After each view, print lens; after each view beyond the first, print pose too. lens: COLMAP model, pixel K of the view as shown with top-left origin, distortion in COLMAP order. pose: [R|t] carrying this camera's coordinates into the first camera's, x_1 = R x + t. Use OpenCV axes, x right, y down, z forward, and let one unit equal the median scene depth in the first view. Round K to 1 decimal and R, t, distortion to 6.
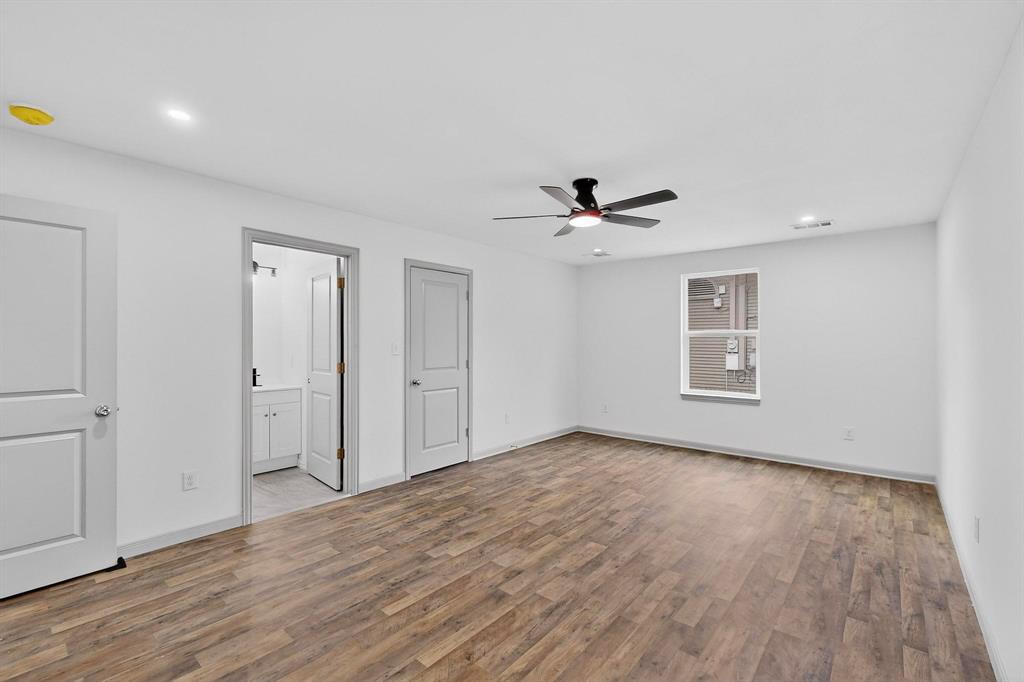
lens RADIAL K [[448.3, 0, 512.0], [0, 448.3, 341.0], [0, 0, 1]] dist [-0.001211, 0.000421]
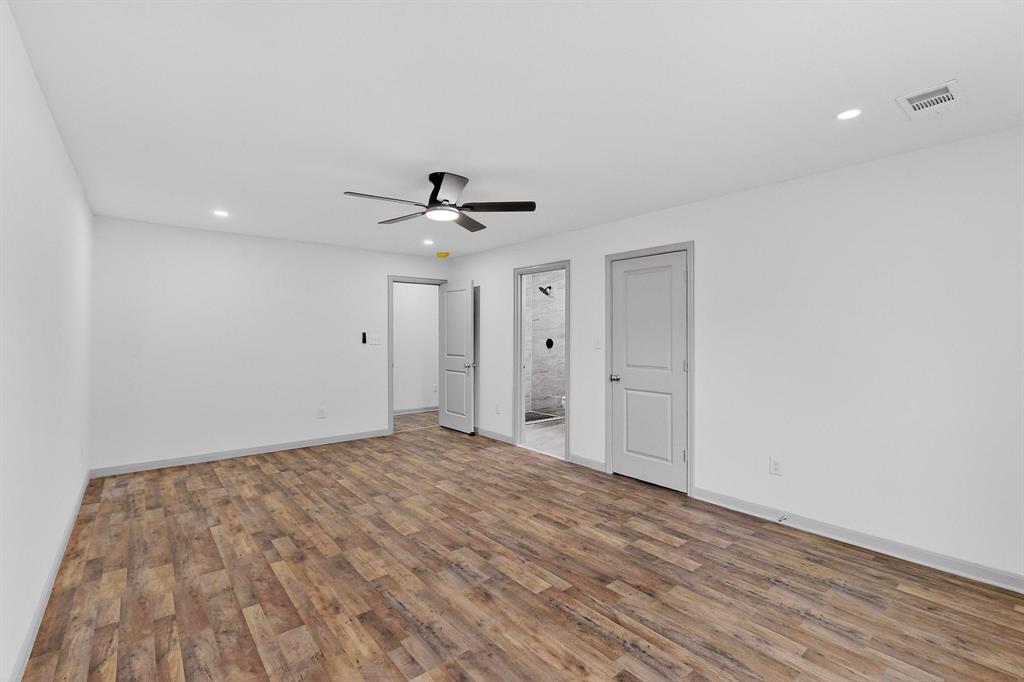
lens RADIAL K [[453.5, 0, 512.5], [0, 453.5, 328.7], [0, 0, 1]] dist [0.000412, -0.000292]
pose [[-0.171663, -0.014680, -0.985046, 1.036636], [0.000142, 0.999889, -0.014926, -0.000429], [0.985156, -0.002702, -0.171642, 1.224812]]
